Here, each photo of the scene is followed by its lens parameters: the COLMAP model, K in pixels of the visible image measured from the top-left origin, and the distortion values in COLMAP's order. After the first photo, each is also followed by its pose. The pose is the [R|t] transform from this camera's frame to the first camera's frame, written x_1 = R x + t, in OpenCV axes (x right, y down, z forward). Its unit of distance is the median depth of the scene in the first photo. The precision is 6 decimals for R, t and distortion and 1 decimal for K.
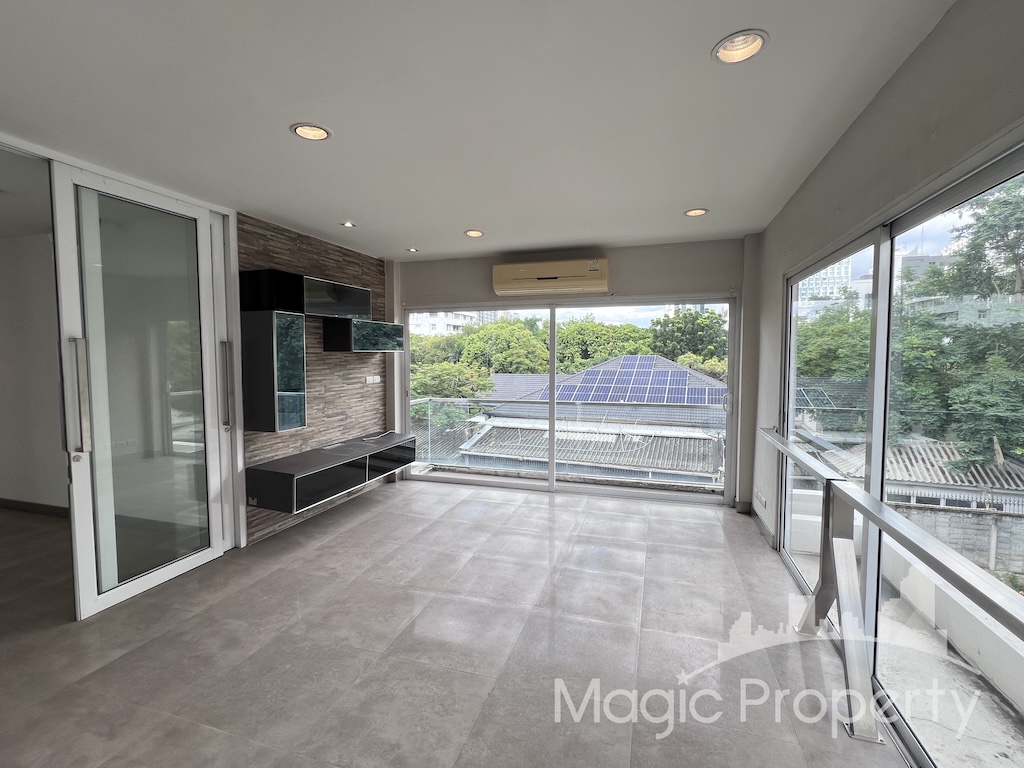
lens RADIAL K [[469.8, 0, 510.7], [0, 469.8, 381.4], [0, 0, 1]] dist [-0.002422, -0.000156]
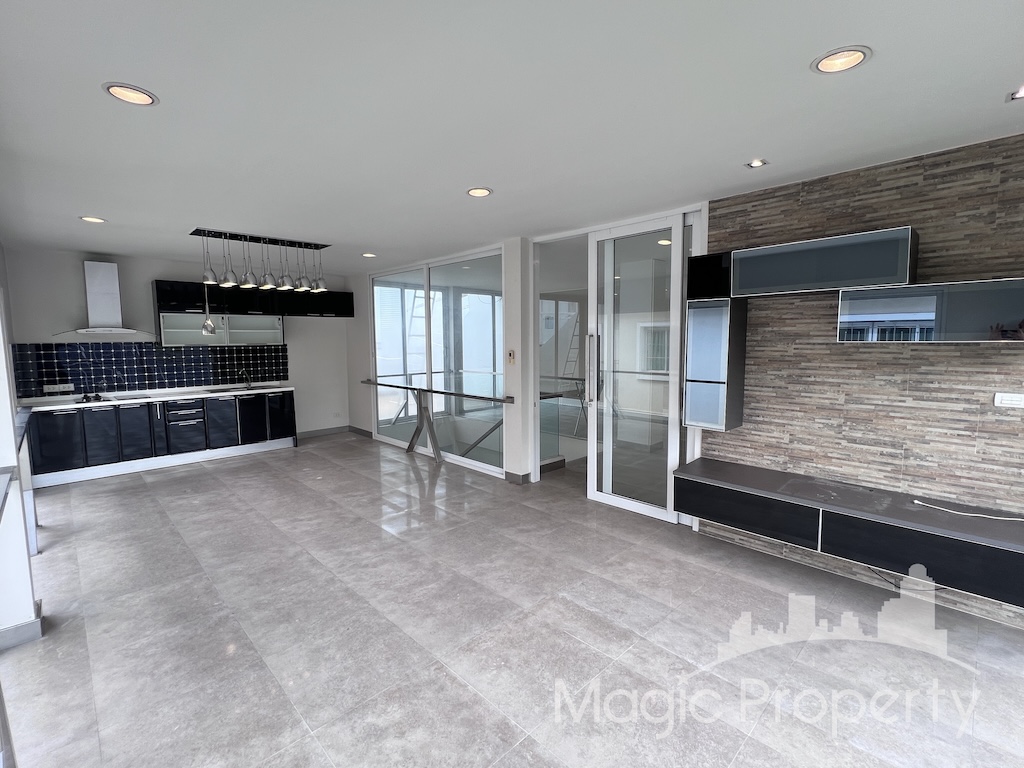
lens RADIAL K [[469.8, 0, 511.3], [0, 469.8, 382.8], [0, 0, 1]] dist [-0.002422, -0.000156]
pose [[-0.470464, 0.088851, -0.877935, 0.471022], [-0.041800, 0.991557, 0.122749, -0.076871], [0.881429, 0.094446, -0.462778, 1.020247]]
